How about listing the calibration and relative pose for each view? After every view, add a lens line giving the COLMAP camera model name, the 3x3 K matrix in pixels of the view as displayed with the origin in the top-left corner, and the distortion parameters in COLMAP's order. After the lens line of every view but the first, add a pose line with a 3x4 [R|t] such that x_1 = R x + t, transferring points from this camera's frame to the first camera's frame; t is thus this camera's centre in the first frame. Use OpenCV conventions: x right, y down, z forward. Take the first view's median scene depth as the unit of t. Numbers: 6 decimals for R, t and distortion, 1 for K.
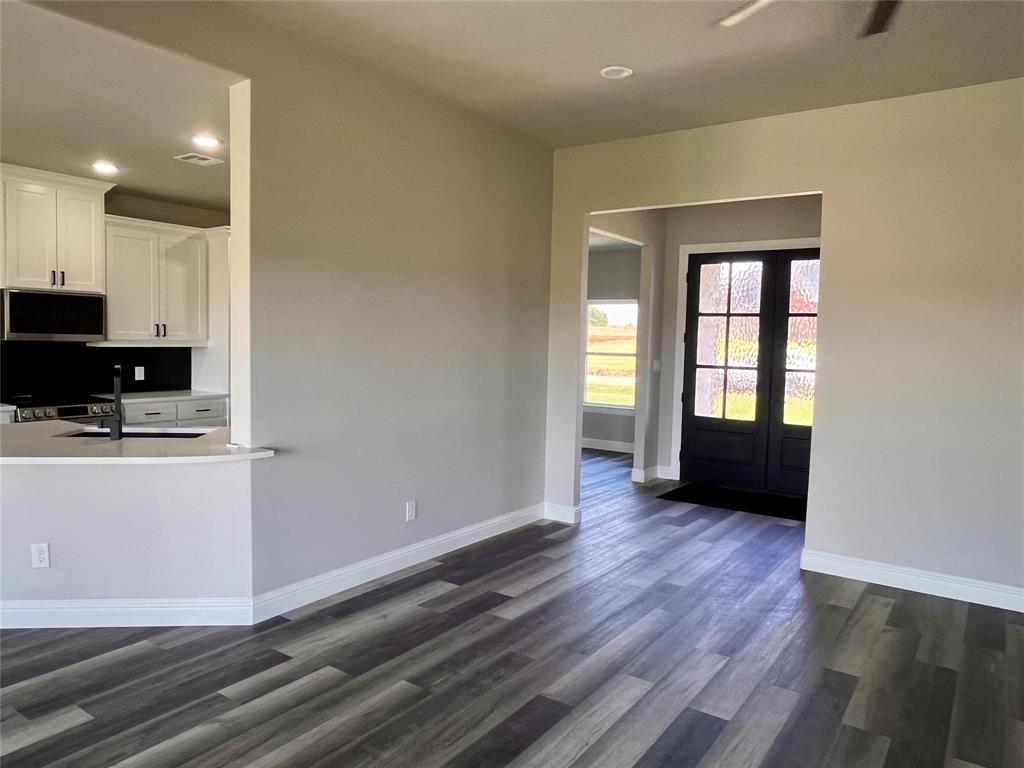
lens RADIAL K [[710.7, 0, 511.2], [0, 710.7, 380.8], [0, 0, 1]] dist [0.002245, -0.003012]
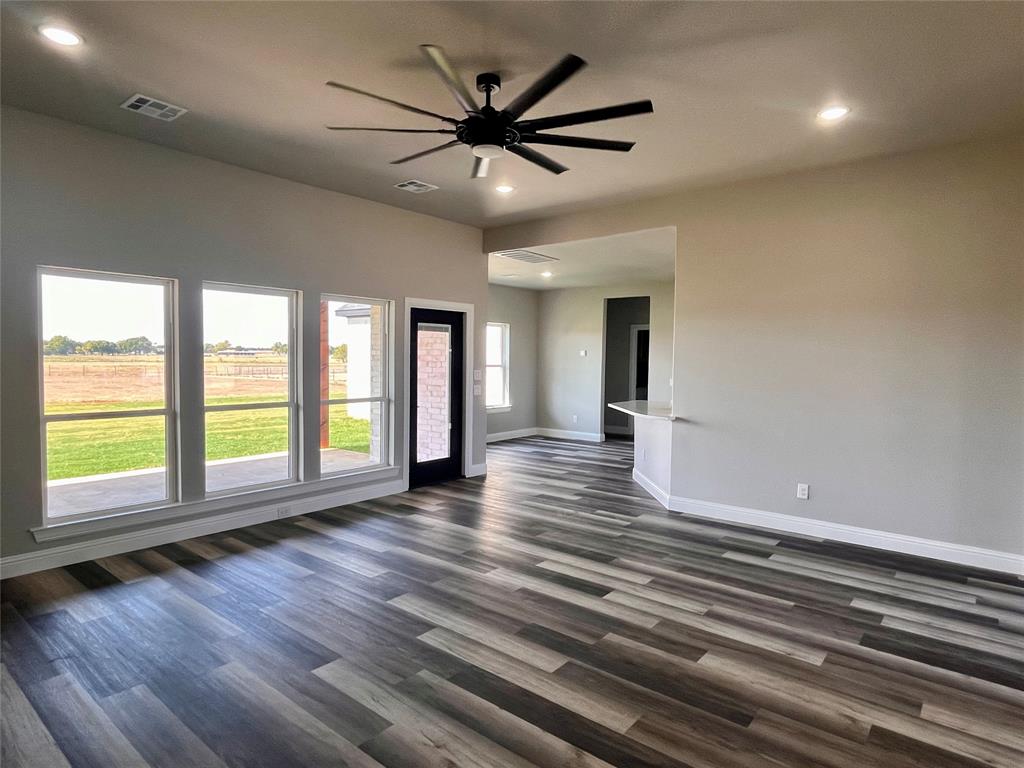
lens RADIAL K [[584.9, 0, 509.8], [0, 584.9, 388.7], [0, 0, 1]] dist [0.030355, 0.000154]
pose [[-0.082830, 0.024378, -0.996265, 1.383741], [-0.076992, 0.996556, 0.030787, 0.005626], [0.993585, 0.079254, -0.080668, 0.765621]]
